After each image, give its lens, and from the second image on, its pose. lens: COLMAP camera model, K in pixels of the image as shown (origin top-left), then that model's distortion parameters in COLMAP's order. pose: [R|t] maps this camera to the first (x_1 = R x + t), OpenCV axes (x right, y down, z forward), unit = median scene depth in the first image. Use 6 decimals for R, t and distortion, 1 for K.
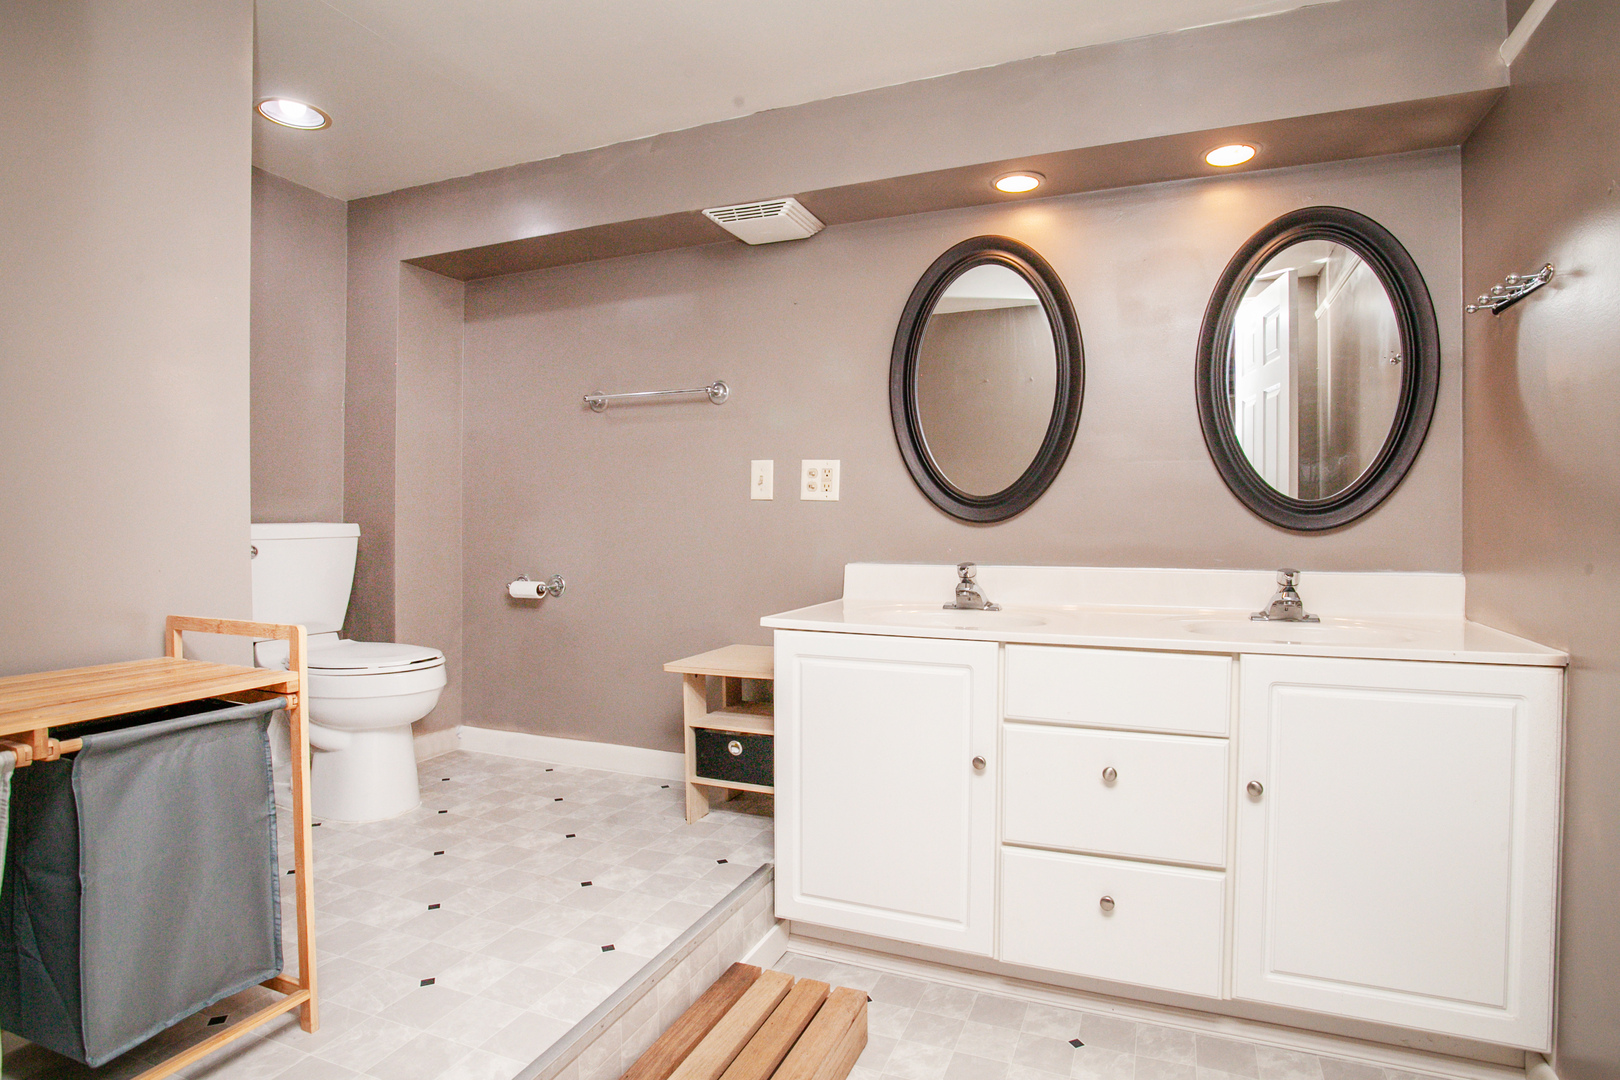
lens RADIAL K [[843.6, 0, 781.3], [0, 843.6, 536.5], [0, 0, 1]] dist [-0.073968, 0.034643]
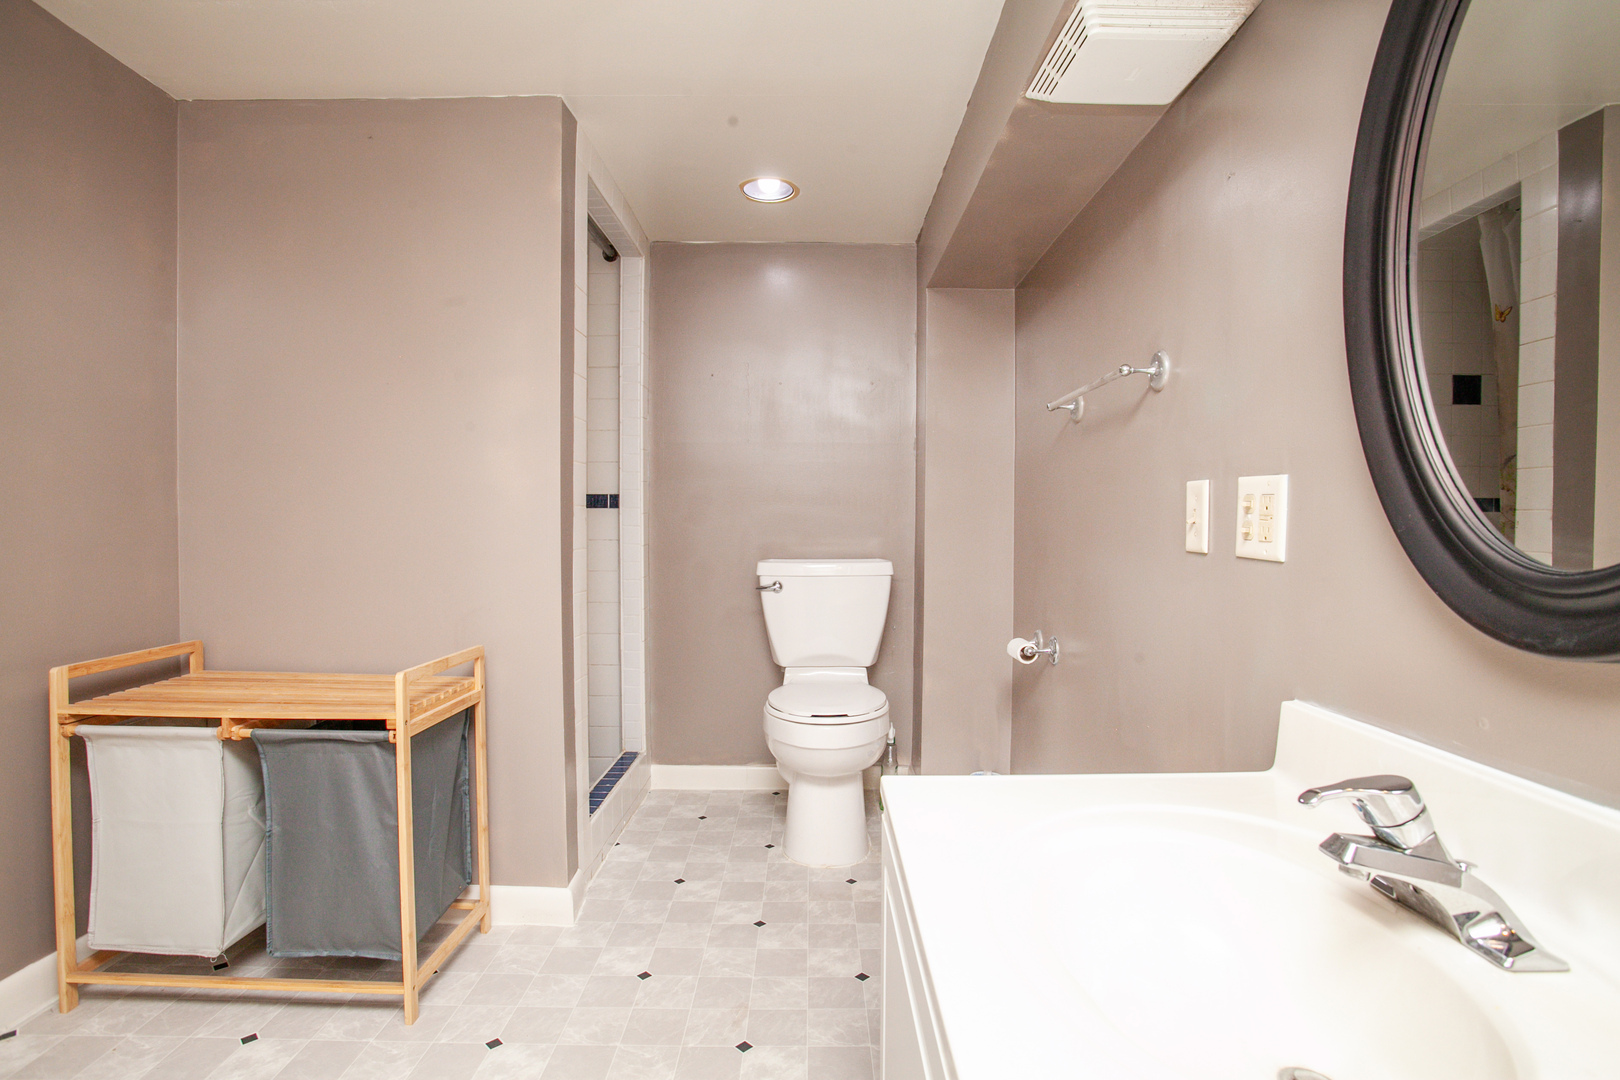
lens RADIAL K [[789.6, 0, 810.0], [0, 789.6, 540.0], [0, 0, 1]] dist [-0.016395, -0.000251]
pose [[0.402604, 0.016343, -0.915228, 0.424958], [-0.017834, 0.999791, 0.010008, -0.064576], [0.915200, 0.012293, 0.402812, 0.690391]]
